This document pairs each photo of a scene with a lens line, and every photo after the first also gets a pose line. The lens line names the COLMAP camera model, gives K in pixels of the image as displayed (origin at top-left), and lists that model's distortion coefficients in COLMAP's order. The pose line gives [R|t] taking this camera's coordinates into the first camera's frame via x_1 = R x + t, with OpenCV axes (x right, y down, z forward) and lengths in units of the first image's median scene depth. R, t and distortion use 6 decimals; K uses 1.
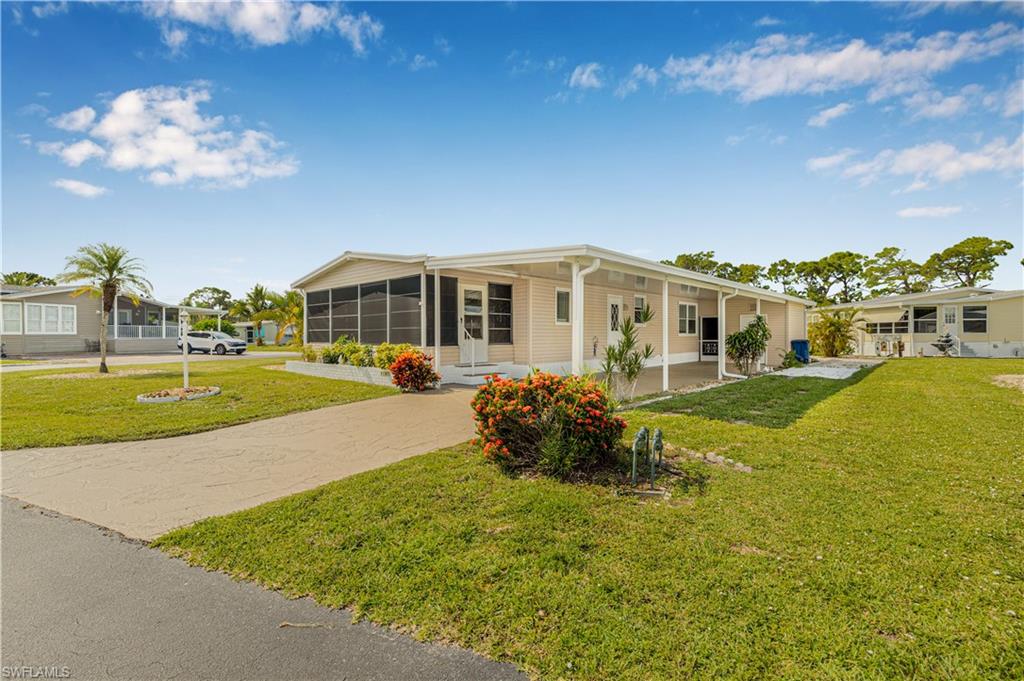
lens RADIAL K [[465.1, 0, 508.6], [0, 465.1, 336.8], [0, 0, 1]] dist [-0.050748, 0.020184]
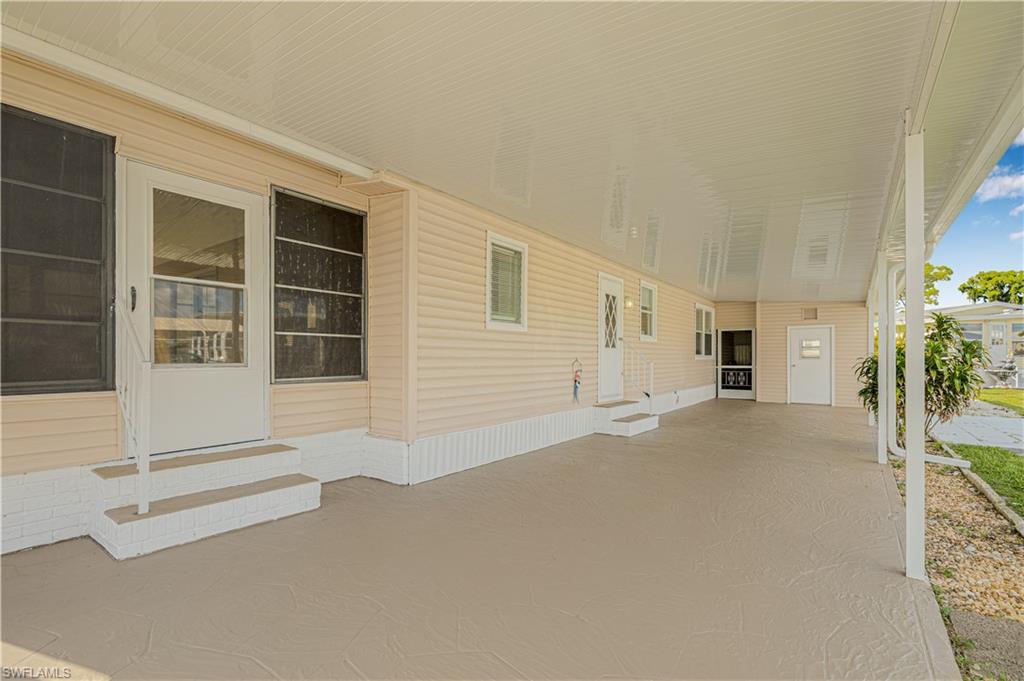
lens RADIAL K [[465.1, 0, 508.6], [0, 465.1, 336.8], [0, 0, 1]] dist [-0.050748, 0.020184]
pose [[0.993105, 0.012287, 0.116582, 0.063774], [-0.006602, 0.998775, -0.049032, 0.000174], [-0.117042, 0.047924, 0.991970, 0.530548]]
